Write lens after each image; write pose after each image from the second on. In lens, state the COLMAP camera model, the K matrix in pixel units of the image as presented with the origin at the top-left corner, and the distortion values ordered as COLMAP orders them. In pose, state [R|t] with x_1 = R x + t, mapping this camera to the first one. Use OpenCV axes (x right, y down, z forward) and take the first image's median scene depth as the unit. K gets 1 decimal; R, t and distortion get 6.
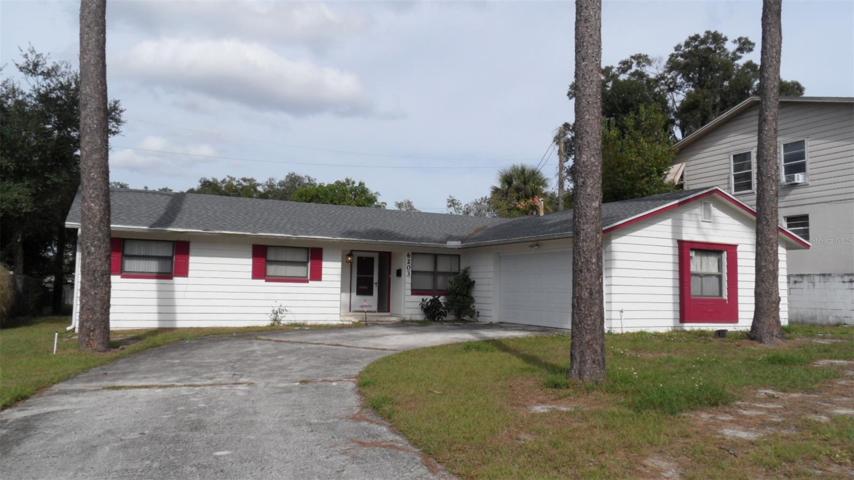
lens RADIAL K [[645.1, 0, 428.1], [0, 645.1, 241.1], [0, 0, 1]] dist [-0.002832, 0.011471]
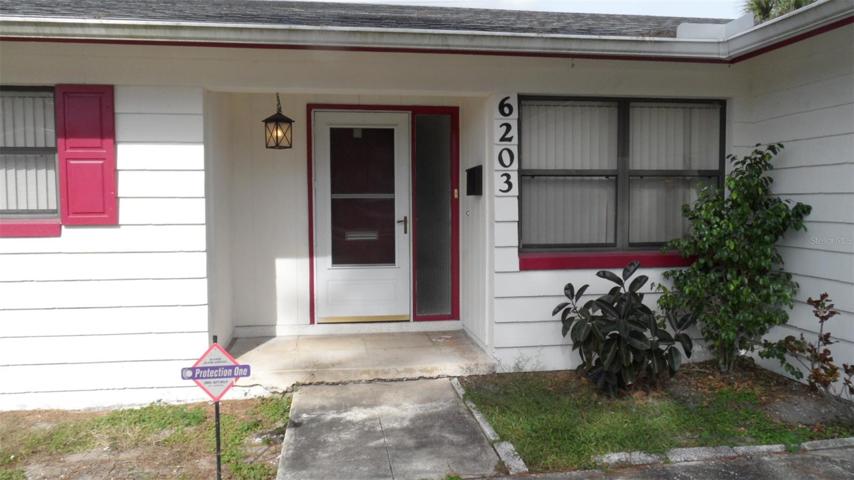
lens RADIAL K [[645.1, 0, 427.6], [0, 645.1, 235.6], [0, 0, 1]] dist [-0.002832, 0.011471]
pose [[0.956571, -0.010791, -0.291300, 0.011623], [0.047912, 0.991544, 0.120603, 0.038930], [0.287536, -0.129322, 0.948999, 0.748549]]
